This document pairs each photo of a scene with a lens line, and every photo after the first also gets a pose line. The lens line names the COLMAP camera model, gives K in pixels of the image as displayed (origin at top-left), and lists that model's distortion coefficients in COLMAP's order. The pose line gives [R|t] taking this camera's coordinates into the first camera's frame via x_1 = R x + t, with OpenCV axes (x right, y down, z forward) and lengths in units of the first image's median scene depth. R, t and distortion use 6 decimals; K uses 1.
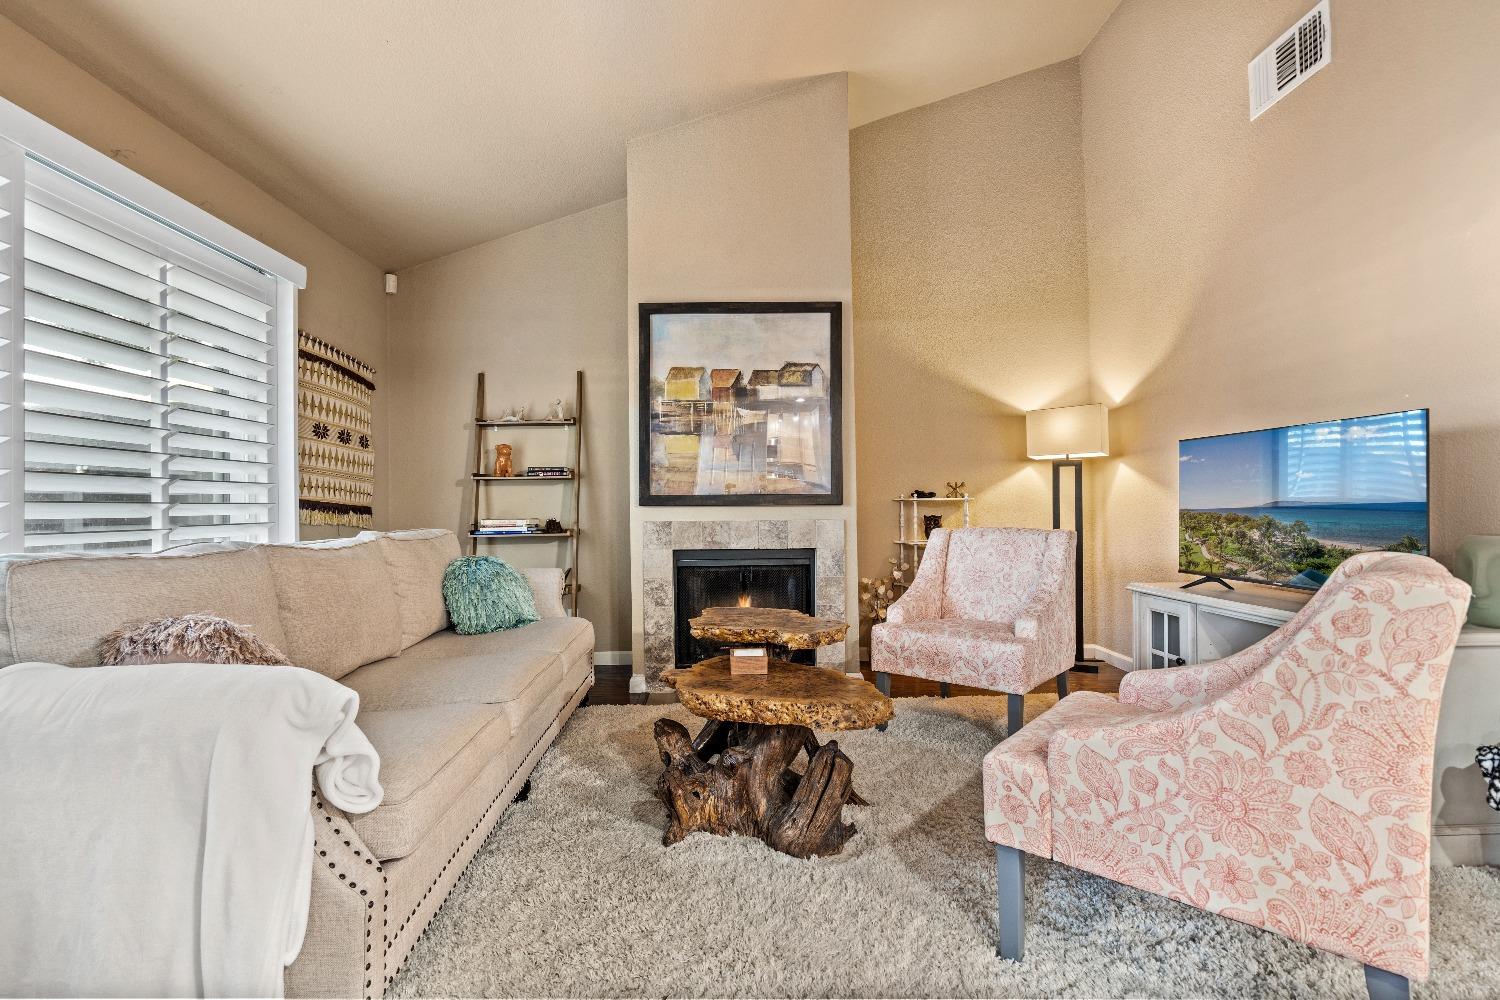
lens RADIAL K [[688.3, 0, 748.3], [0, 688.3, 500.3], [0, 0, 1]] dist [-0.005461, 0.003901]
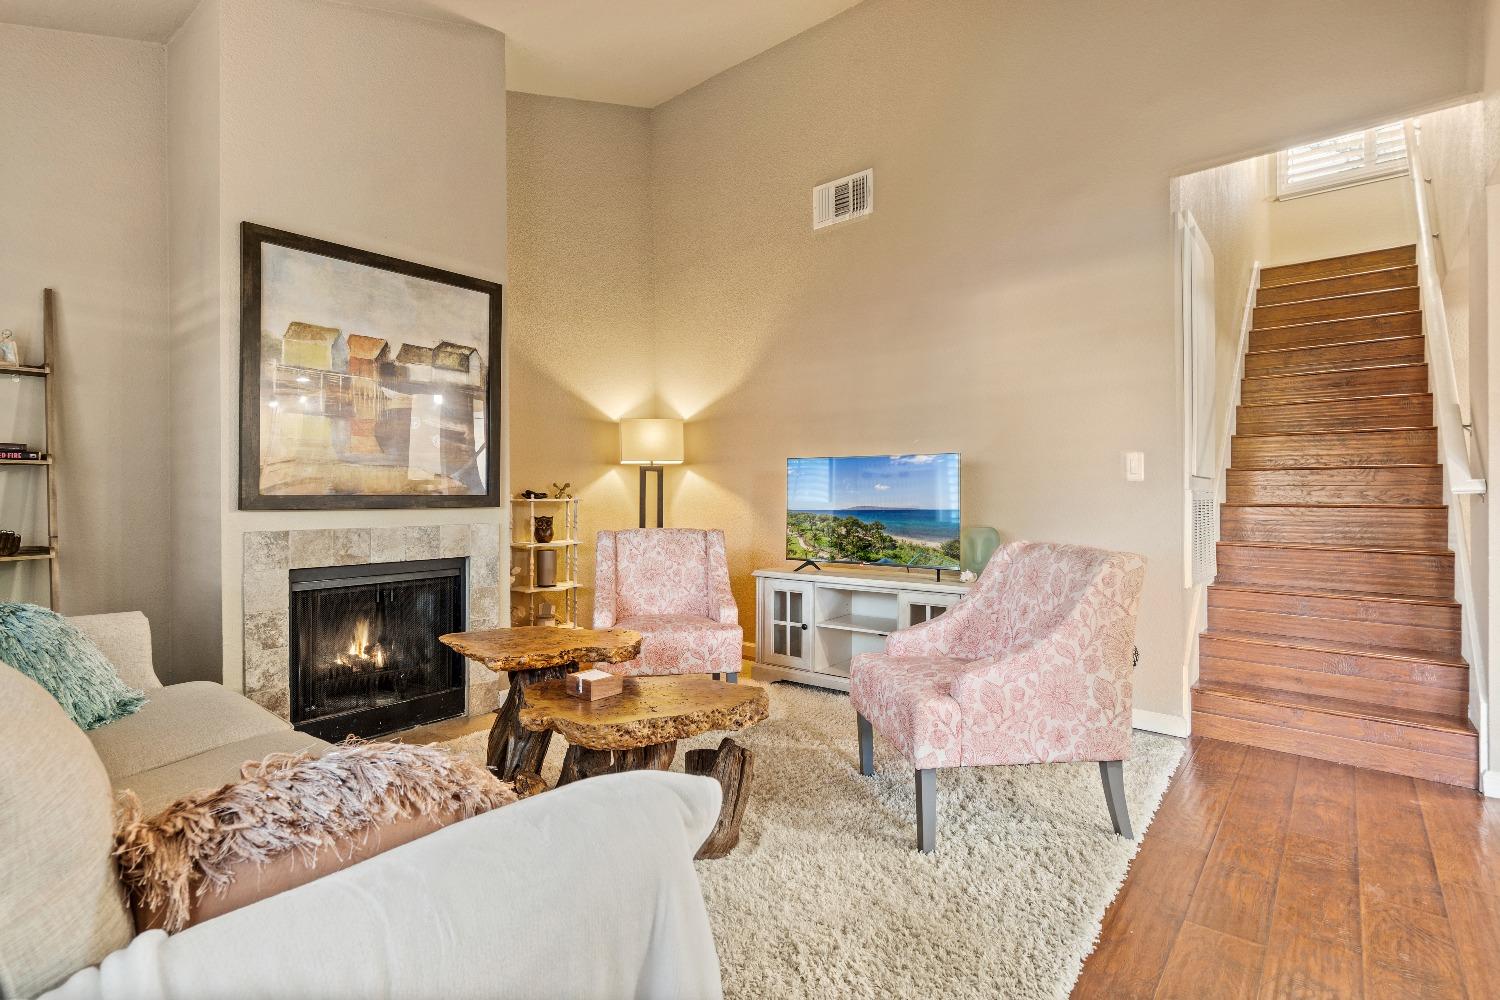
lens RADIAL K [[688.3, 0, 784.7], [0, 688.3, 493.7], [0, 0, 1]] dist [-0.005461, 0.003901]
pose [[0.661306, 0.012413, 0.750014, -0.312984], [-0.010870, 0.999917, -0.006966, -0.009714], [-0.750038, -0.003546, 0.661385, 0.120322]]
